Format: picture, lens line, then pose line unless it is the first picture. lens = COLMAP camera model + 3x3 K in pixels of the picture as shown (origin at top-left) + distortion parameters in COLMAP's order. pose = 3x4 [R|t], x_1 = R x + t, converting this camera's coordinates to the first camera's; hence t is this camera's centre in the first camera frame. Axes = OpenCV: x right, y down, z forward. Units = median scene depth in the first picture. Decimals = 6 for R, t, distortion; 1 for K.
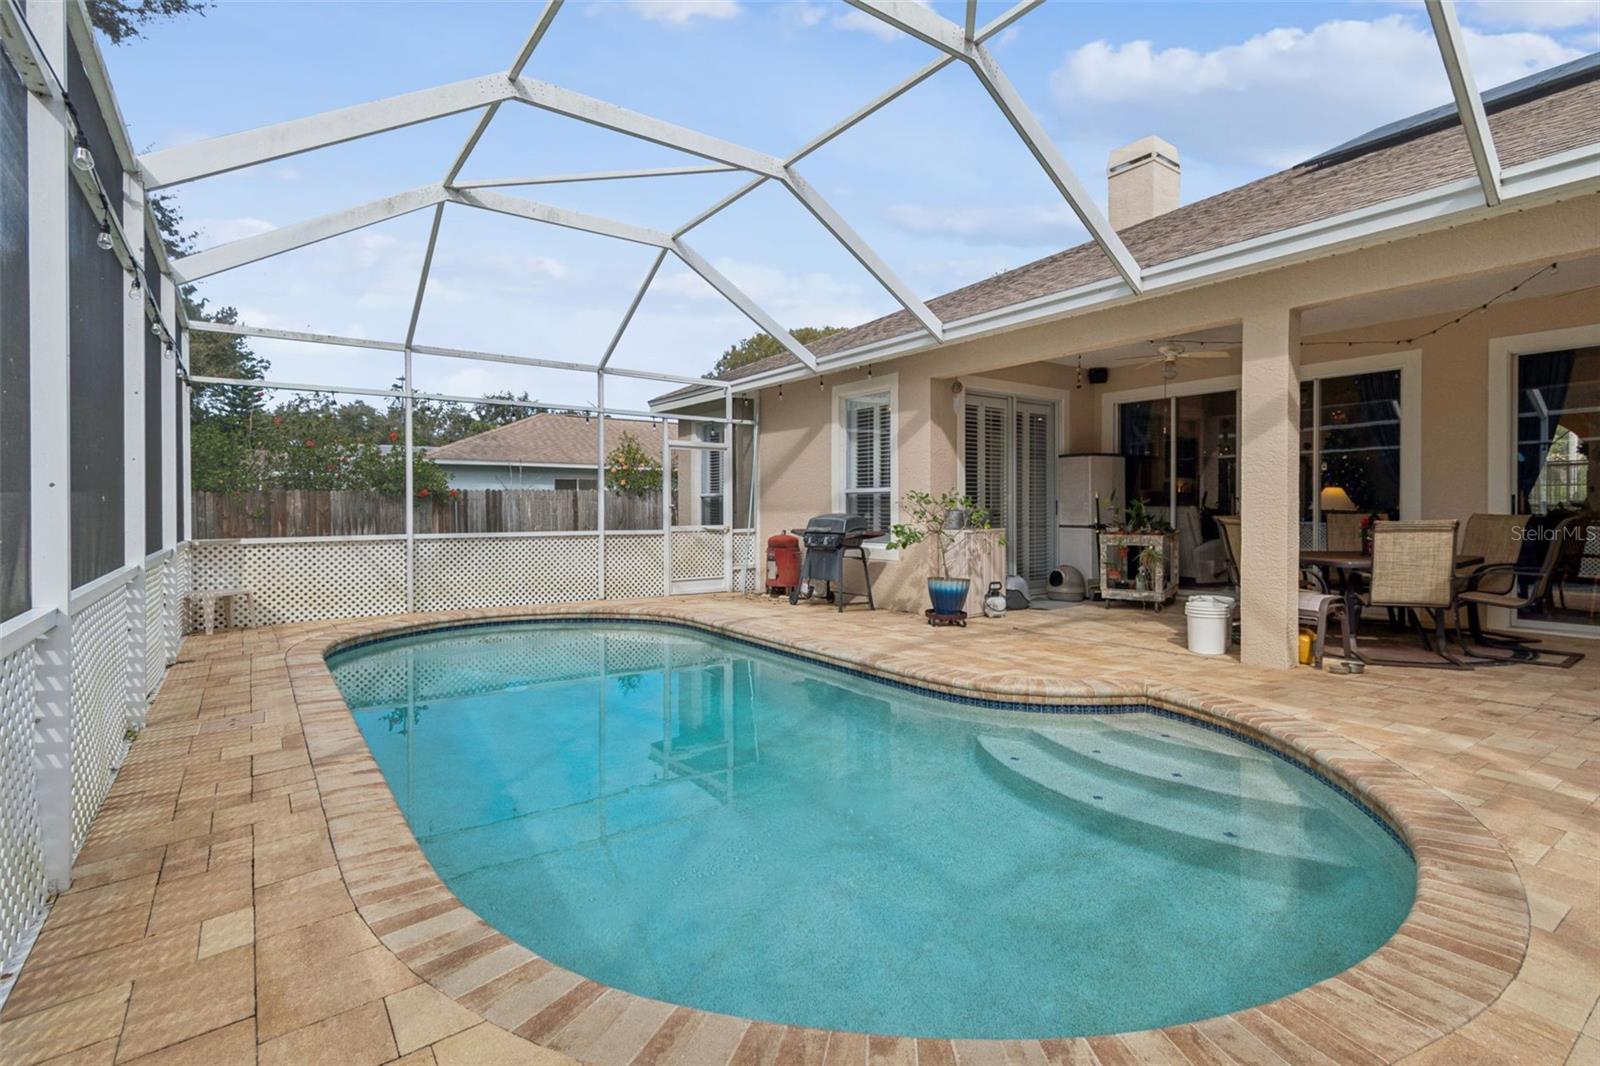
lens RADIAL K [[746.4, 0, 801.5], [0, 746.4, 494.1], [0, 0, 1]] dist [0.001776, -0.000959]
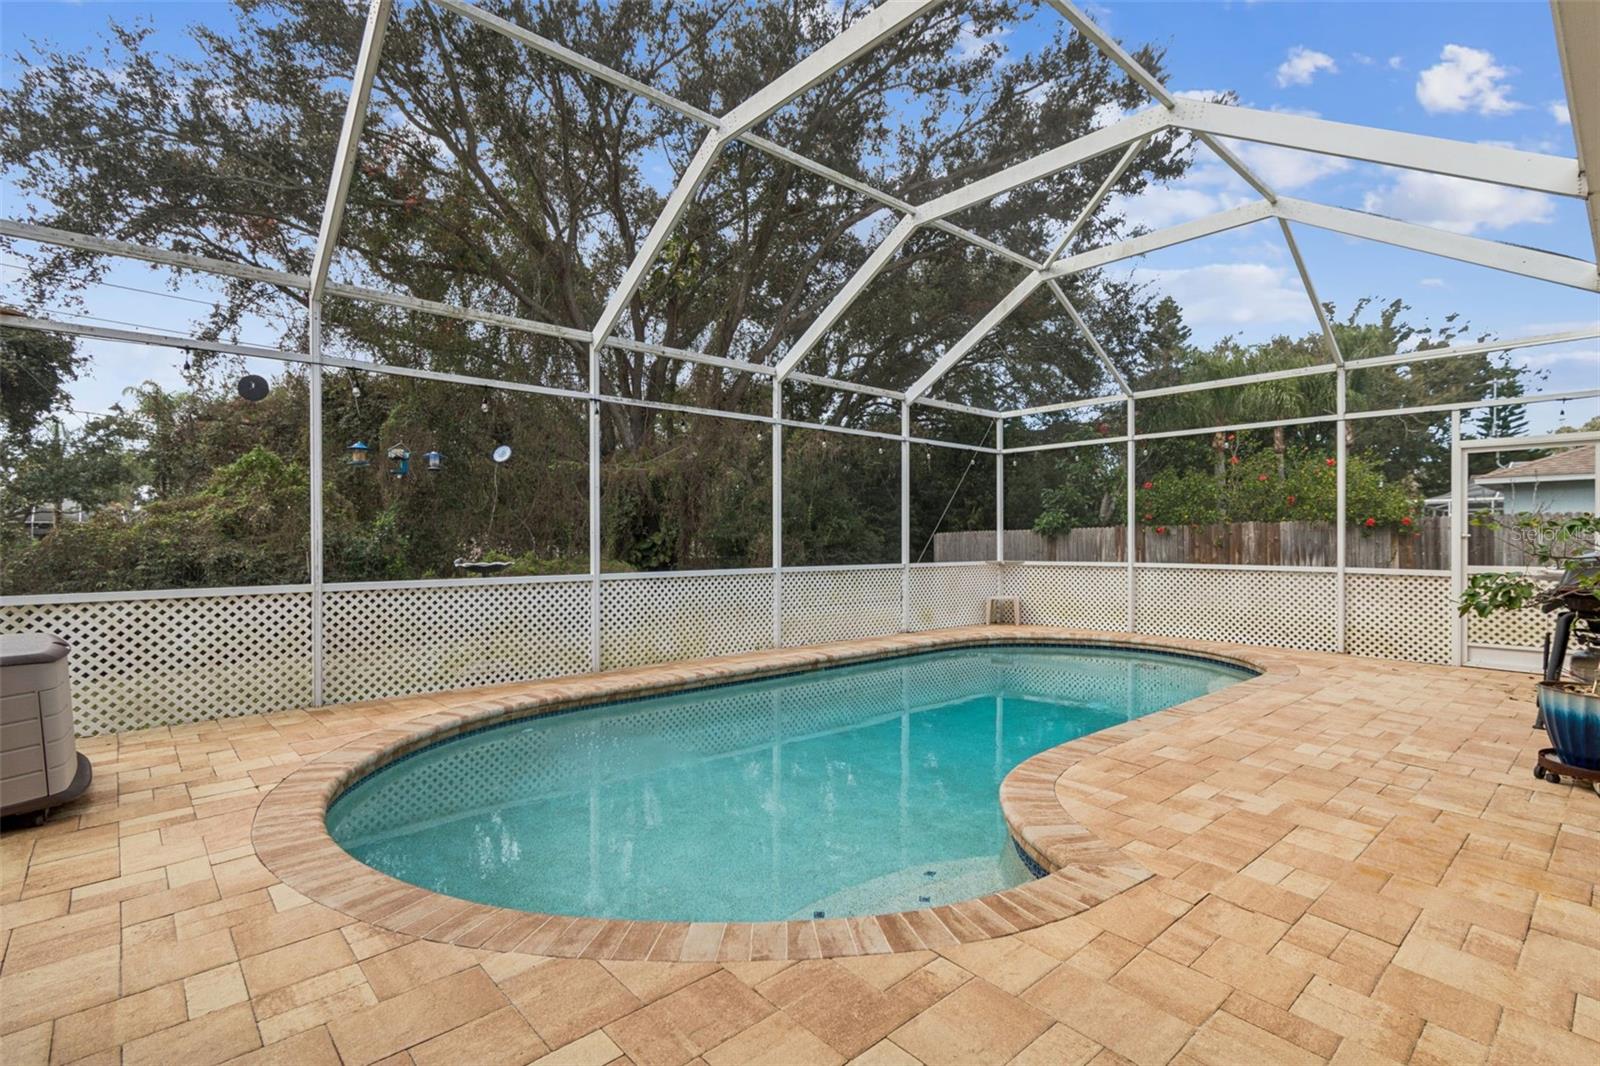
lens RADIAL K [[734.0, 0, 800.0], [0, 734.0, 533.0], [0, 0, 1]] dist [0.002114, 0.000100]
pose [[0.124109, -0.006062, -0.992250, 0.364395], [0.017678, 0.999836, -0.003898, 0.004068], [0.992111, -0.017057, 0.124196, 0.272667]]
